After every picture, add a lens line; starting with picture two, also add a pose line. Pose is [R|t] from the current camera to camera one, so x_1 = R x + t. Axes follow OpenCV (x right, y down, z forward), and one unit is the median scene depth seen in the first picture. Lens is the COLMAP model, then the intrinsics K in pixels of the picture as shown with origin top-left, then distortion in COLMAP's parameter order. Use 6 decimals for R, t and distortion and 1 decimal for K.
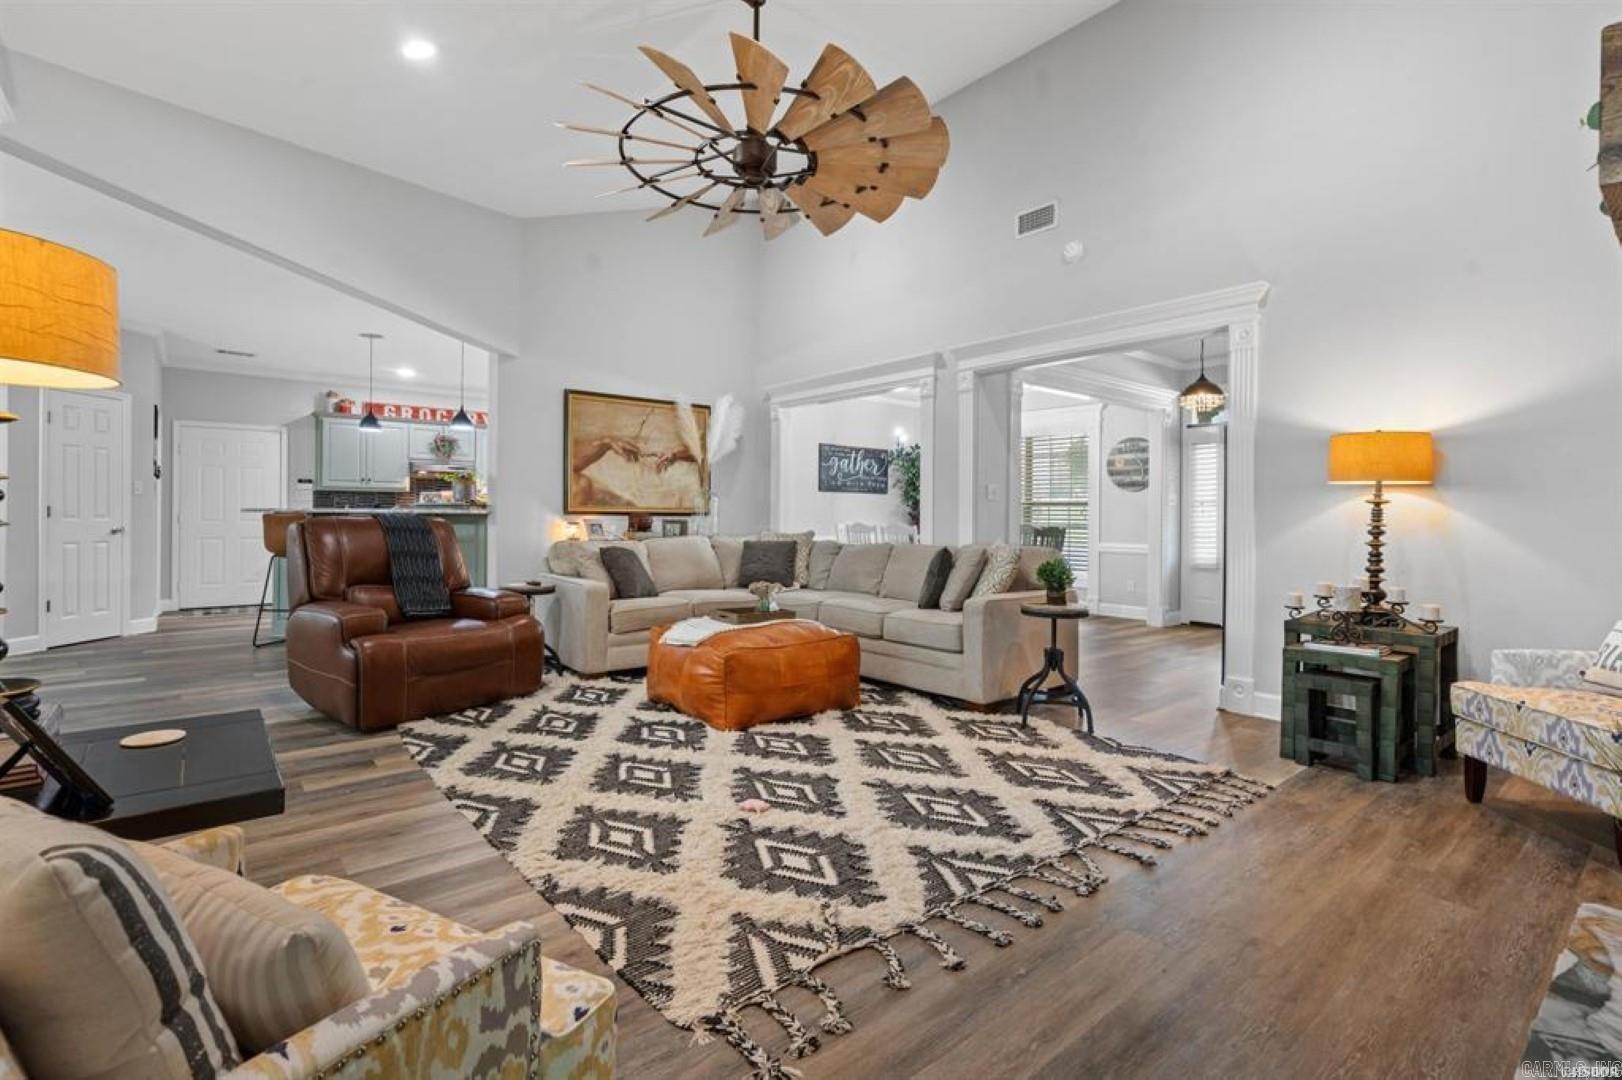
lens RADIAL K [[740.1, 0, 806.5], [0, 740.1, 524.8], [0, 0, 1]] dist [-0.003830, 0.000363]
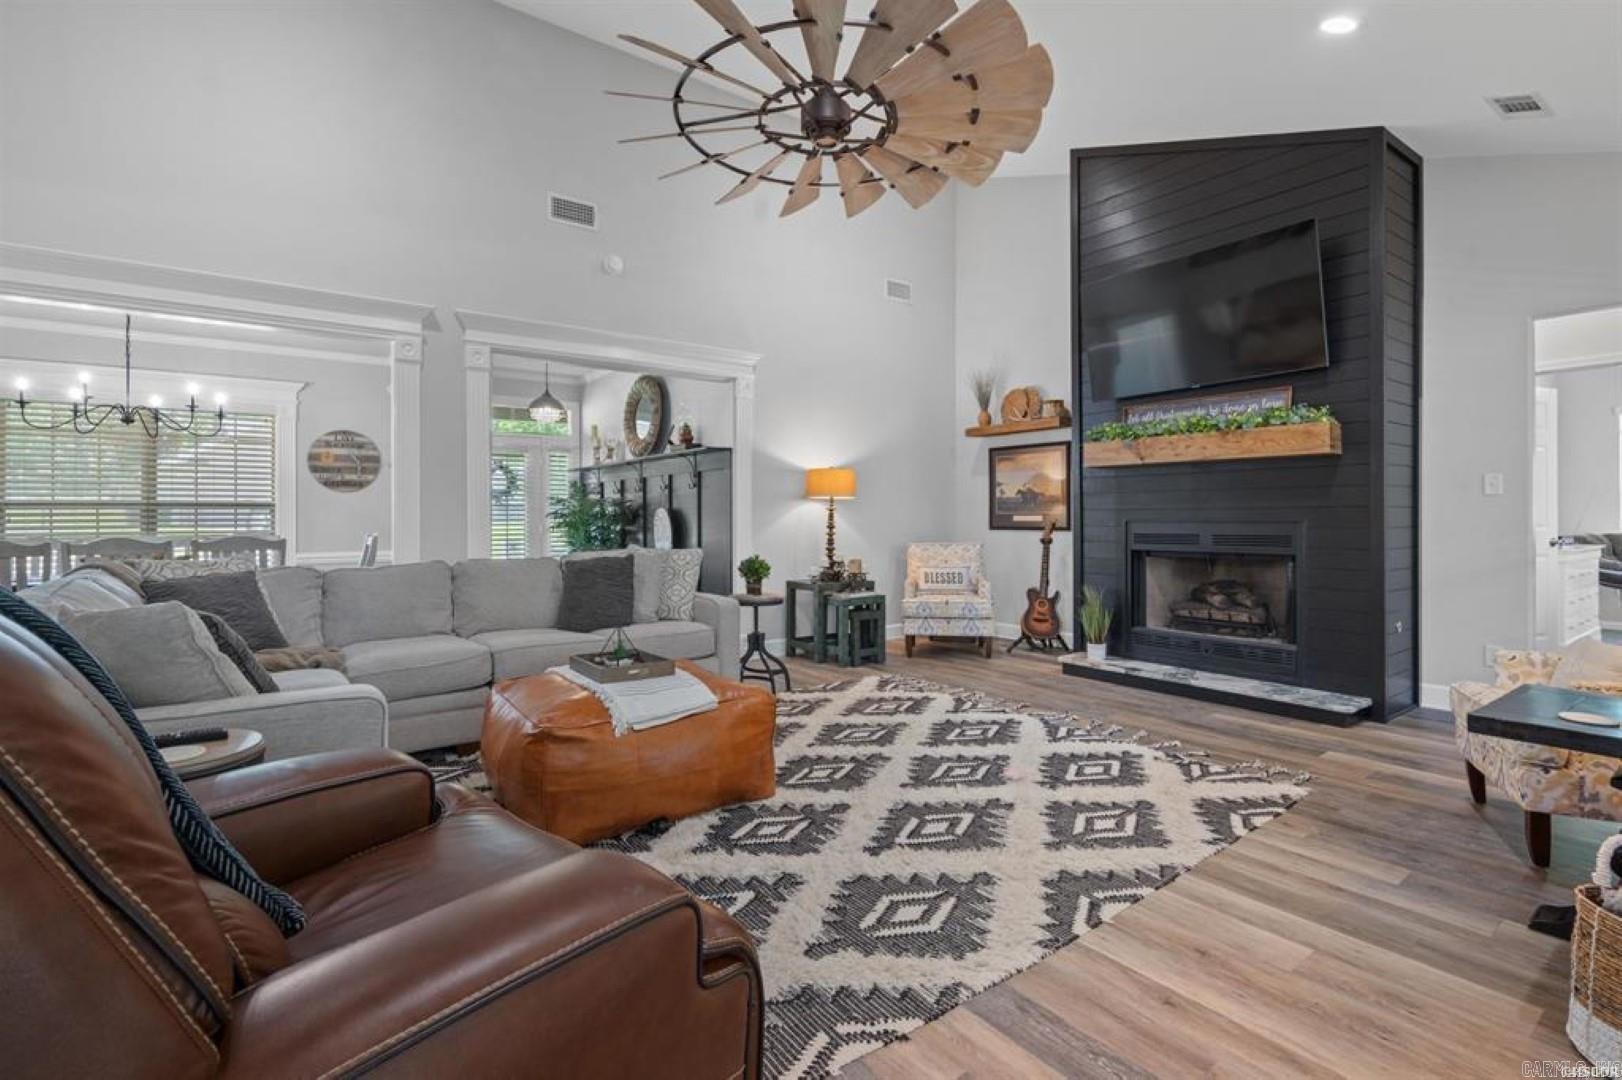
lens RADIAL K [[740.1, 0, 800.0], [0, 740.1, 527.8], [0, 0, 1]] dist [-0.003830, 0.000363]
pose [[0.062439, -0.022303, 0.997800, -1.055628], [0.019367, 0.999589, 0.021131, -0.028217], [-0.997861, 0.018005, 0.062845, 1.080610]]
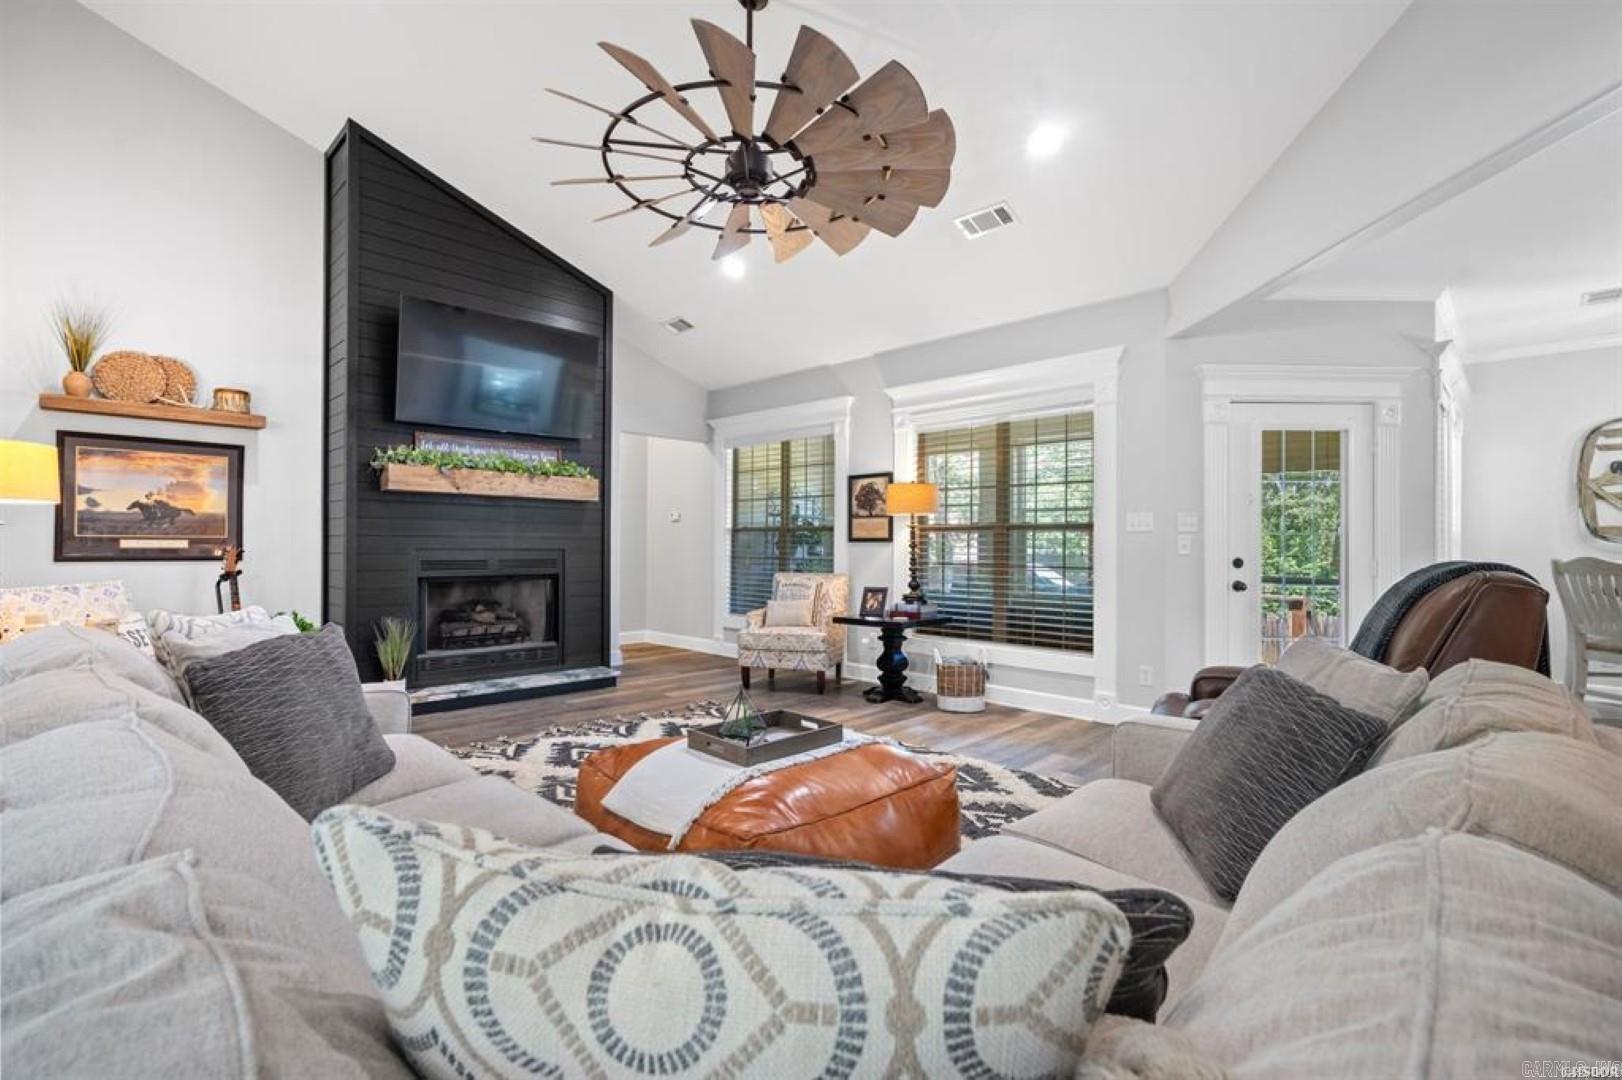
lens RADIAL K [[740.1, 0, 807.6], [0, 740.1, 542.7], [0, 0, 1]] dist [-0.003830, 0.000363]
pose [[-0.994304, -0.015376, -0.105467, -0.062347], [-0.016480, 0.999818, 0.009605, -0.035690], [0.105300, 0.011289, -0.994376, 2.130940]]
